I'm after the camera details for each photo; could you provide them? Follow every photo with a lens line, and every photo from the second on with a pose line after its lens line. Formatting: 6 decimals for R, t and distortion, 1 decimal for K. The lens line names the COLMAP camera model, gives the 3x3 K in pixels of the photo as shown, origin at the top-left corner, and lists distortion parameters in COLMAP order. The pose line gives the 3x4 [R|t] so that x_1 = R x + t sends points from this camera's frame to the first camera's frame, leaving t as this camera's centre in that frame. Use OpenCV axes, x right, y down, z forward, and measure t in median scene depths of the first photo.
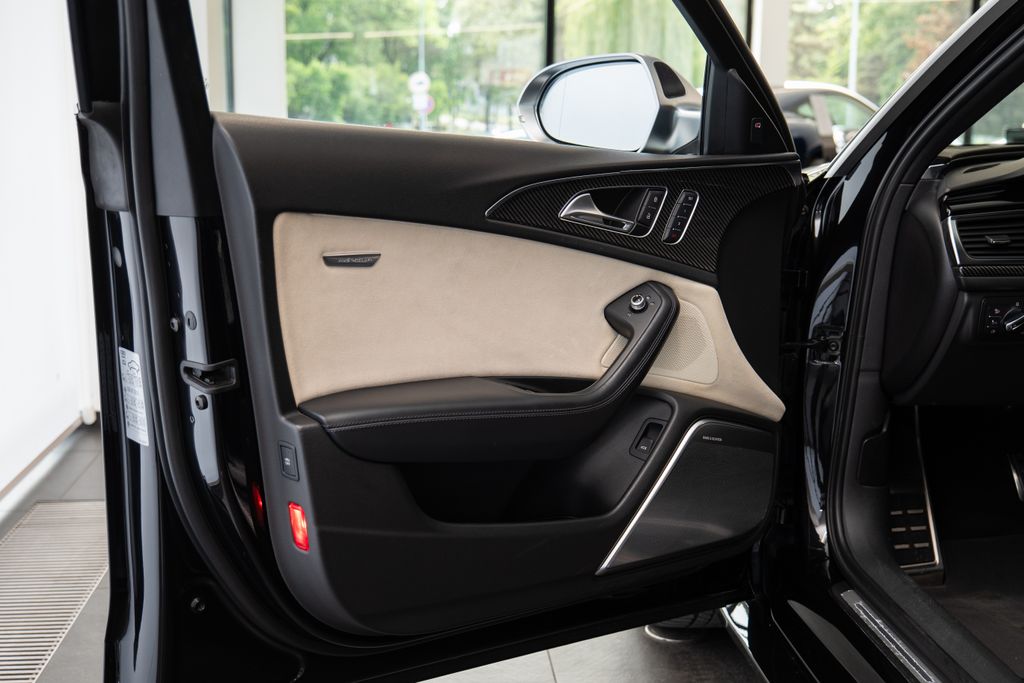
lens RADIAL K [[1286.2, 0, 512.0], [0, 1286.2, 341.5], [0, 0, 1]] dist [-0.010385, -0.026252]
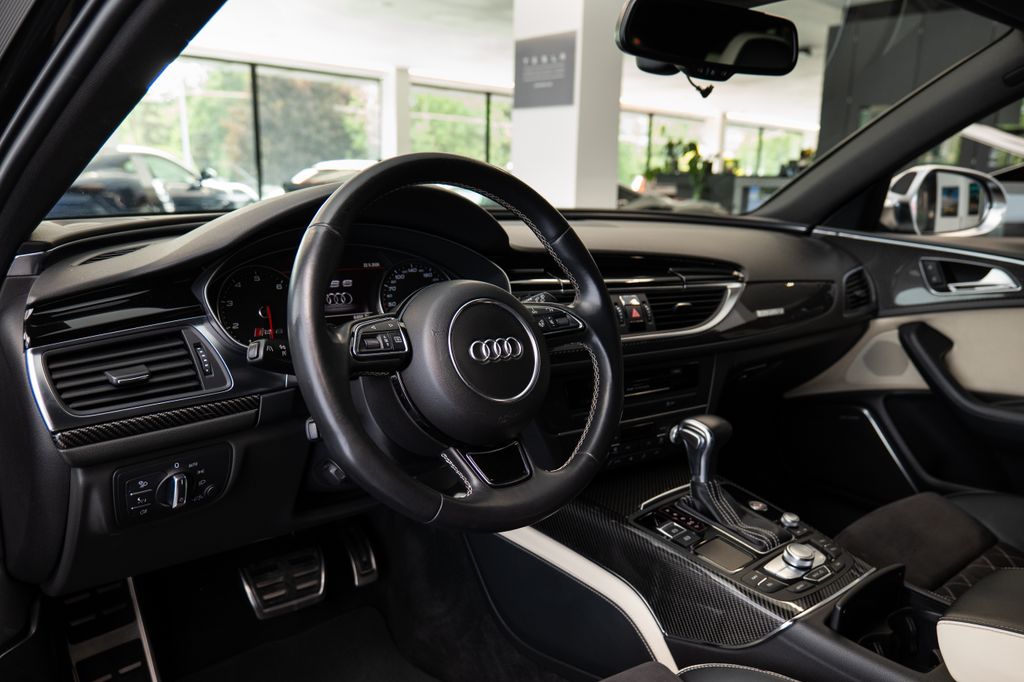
lens RADIAL K [[690.4, 0, 512.0], [0, 690.4, 341.0], [0, 0, 1]] dist [-0.000832, -0.000072]
pose [[0.796017, -0.126221, 0.591967, 0.295285], [0.087699, 0.991746, 0.093535, -0.099408], [-0.598887, -0.022540, 0.800517, 0.547189]]
